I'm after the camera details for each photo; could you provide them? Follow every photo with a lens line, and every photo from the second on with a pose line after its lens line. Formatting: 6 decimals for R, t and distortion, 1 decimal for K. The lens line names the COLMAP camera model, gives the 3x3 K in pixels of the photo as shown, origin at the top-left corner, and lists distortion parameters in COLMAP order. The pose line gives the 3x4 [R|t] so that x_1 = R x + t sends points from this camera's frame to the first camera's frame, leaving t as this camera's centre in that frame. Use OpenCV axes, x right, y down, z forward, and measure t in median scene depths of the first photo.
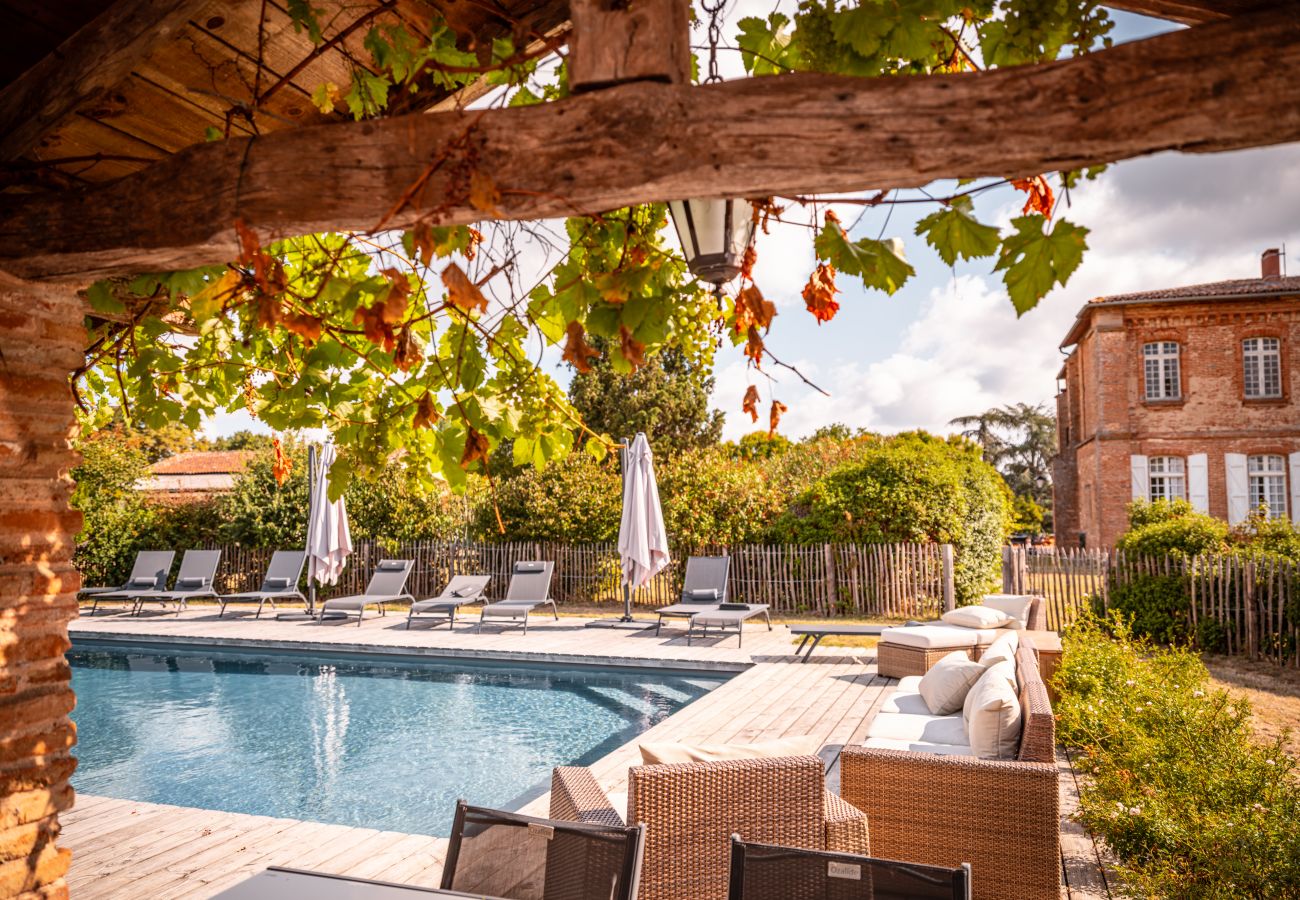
lens RADIAL K [[981.4, 0, 645.1], [0, 981.4, 454.2], [0, 0, 1]] dist [0.000973, 0.003459]
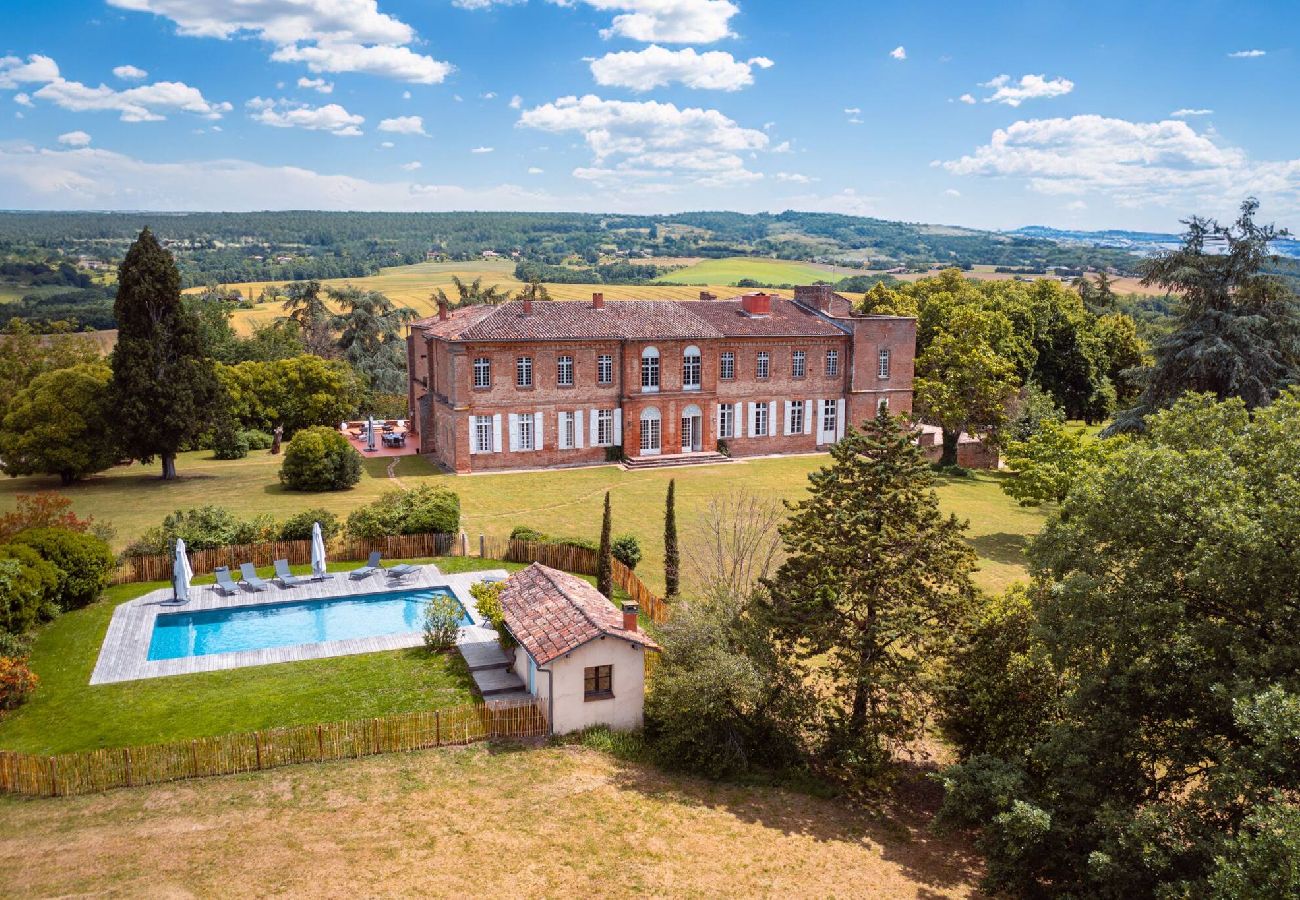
lens RADIAL K [[1072.7, 0, 651.9], [0, 1072.7, 437.3], [0, 0, 1]] dist [-0.010558, 0.000577]
pose [[0.757606, -0.094871, 0.645781, -0.649460], [-0.045678, 0.979248, 0.197449, -0.415422], [-0.651112, -0.179087, 0.737551, -0.877786]]
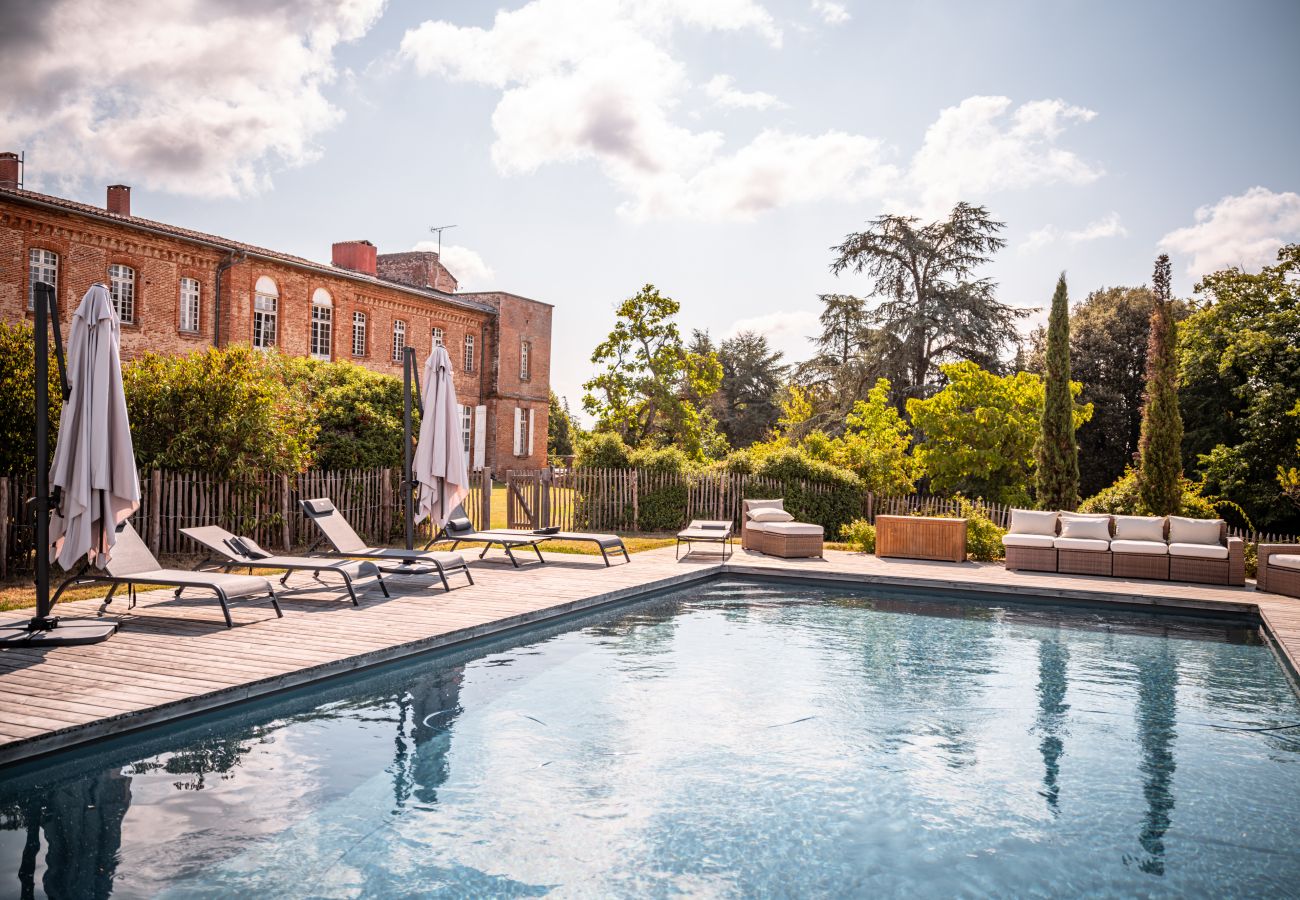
lens RADIAL K [[1058.5, 0, 641.4], [0, 1058.5, 442.9], [0, 0, 1]] dist [0.018385, 0.001457]
pose [[0.109164, 0.006876, 0.994000, -0.364486], [-0.087112, 0.996195, 0.002676, 0.018257], [-0.990199, -0.086881, 0.109348, 0.281294]]
